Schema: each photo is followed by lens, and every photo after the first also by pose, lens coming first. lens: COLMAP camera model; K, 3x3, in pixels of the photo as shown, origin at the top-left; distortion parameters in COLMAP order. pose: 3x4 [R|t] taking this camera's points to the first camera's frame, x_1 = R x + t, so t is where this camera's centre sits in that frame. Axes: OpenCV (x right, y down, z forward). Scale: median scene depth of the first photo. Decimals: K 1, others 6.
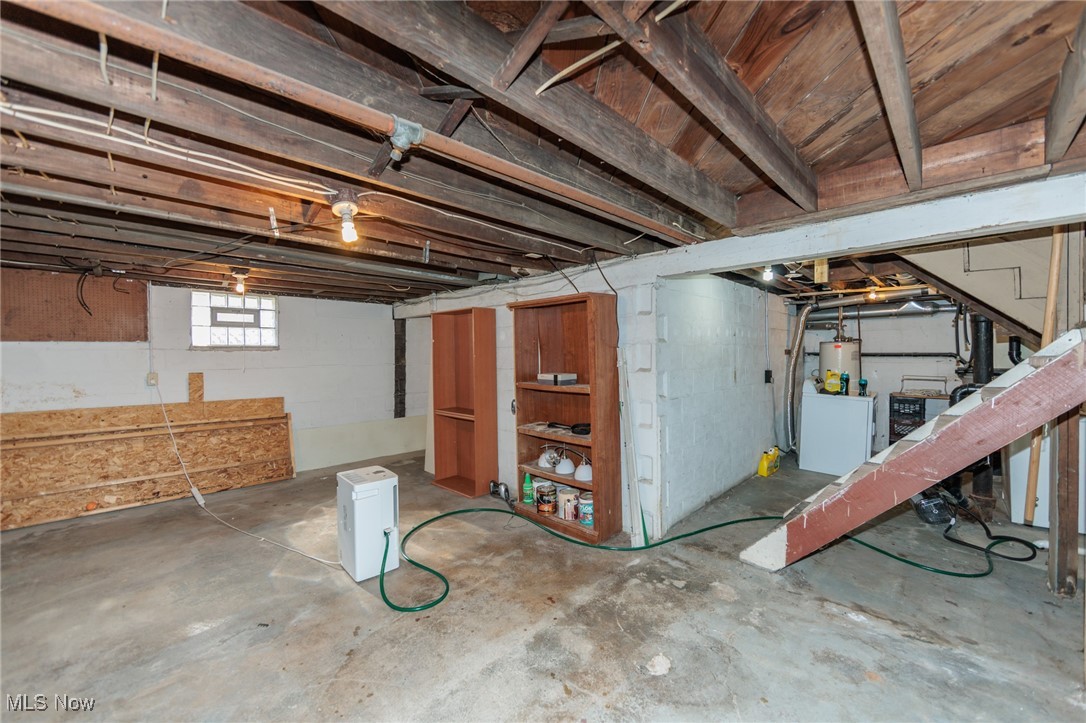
lens RADIAL K [[431.1, 0, 544.1], [0, 431.1, 357.3], [0, 0, 1]] dist [-0.001668, -0.000122]
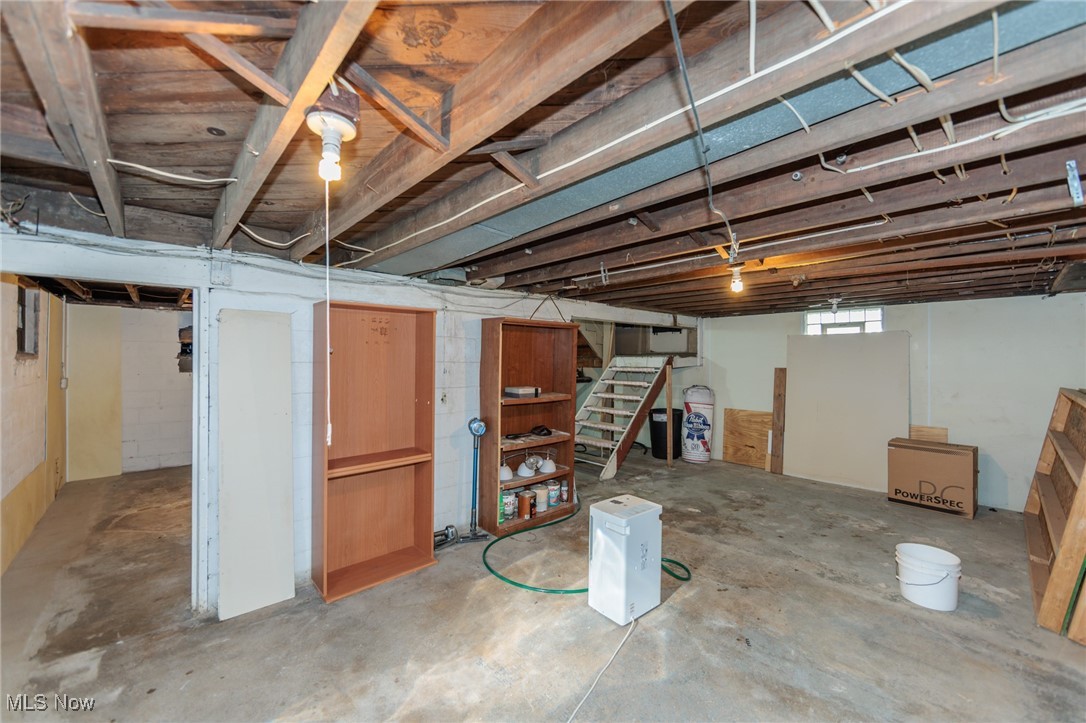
lens RADIAL K [[431.1, 0, 546.6], [0, 431.1, 361.1], [0, 0, 1]] dist [-0.001668, -0.000122]
pose [[0.033123, -0.000009, 0.999451, -1.150623], [0.006703, 0.999978, -0.000213, -0.030635], [-0.999429, 0.006707, 0.033123, 0.981095]]
